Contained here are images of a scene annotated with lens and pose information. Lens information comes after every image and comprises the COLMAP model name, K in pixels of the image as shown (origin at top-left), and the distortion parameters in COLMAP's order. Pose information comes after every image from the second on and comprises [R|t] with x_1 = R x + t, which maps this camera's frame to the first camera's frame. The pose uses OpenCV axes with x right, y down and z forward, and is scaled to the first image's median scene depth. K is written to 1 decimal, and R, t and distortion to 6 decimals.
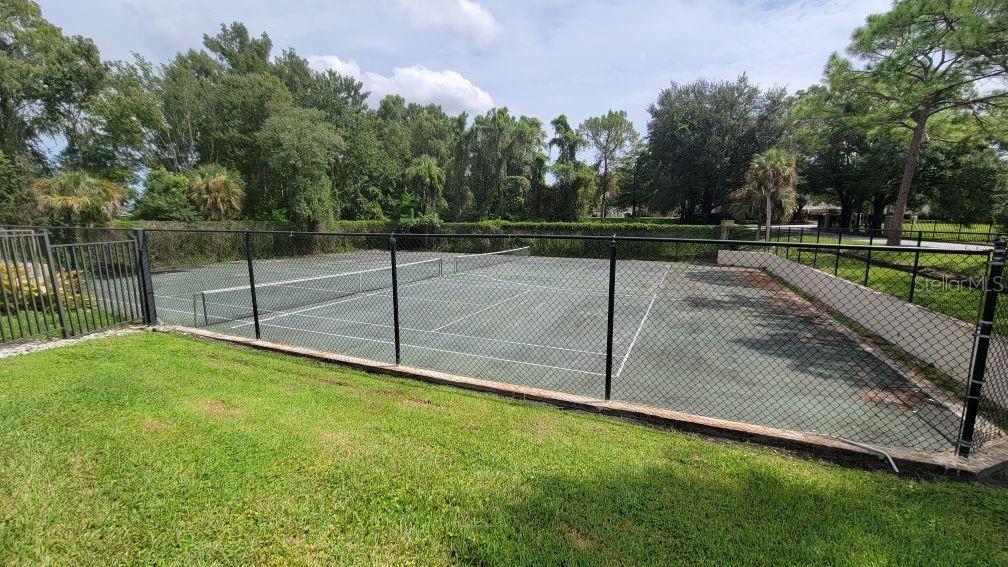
lens RADIAL K [[416.3, 0, 506.9], [0, 416.3, 285.2], [0, 0, 1]] dist [0.001134, -0.002072]
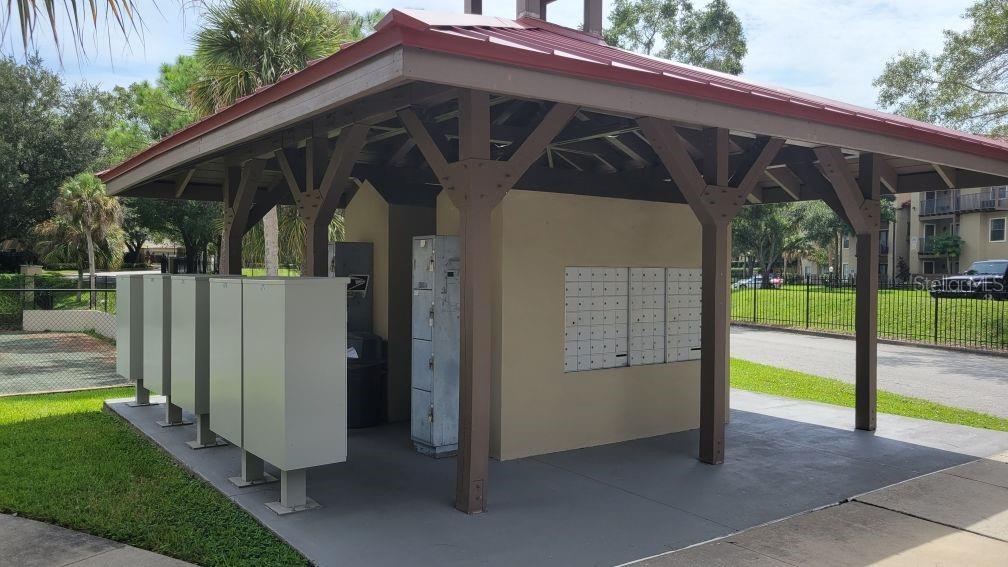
lens RADIAL K [[764.6, 0, 504.8], [0, 764.6, 282.3], [0, 0, 1]] dist [0.012925, 0.005241]
pose [[0.502203, -0.014122, 0.864635, -0.160401], [0.121603, 0.991085, -0.054442, 0.030646], [-0.856157, 0.132483, 0.499443, -0.268320]]
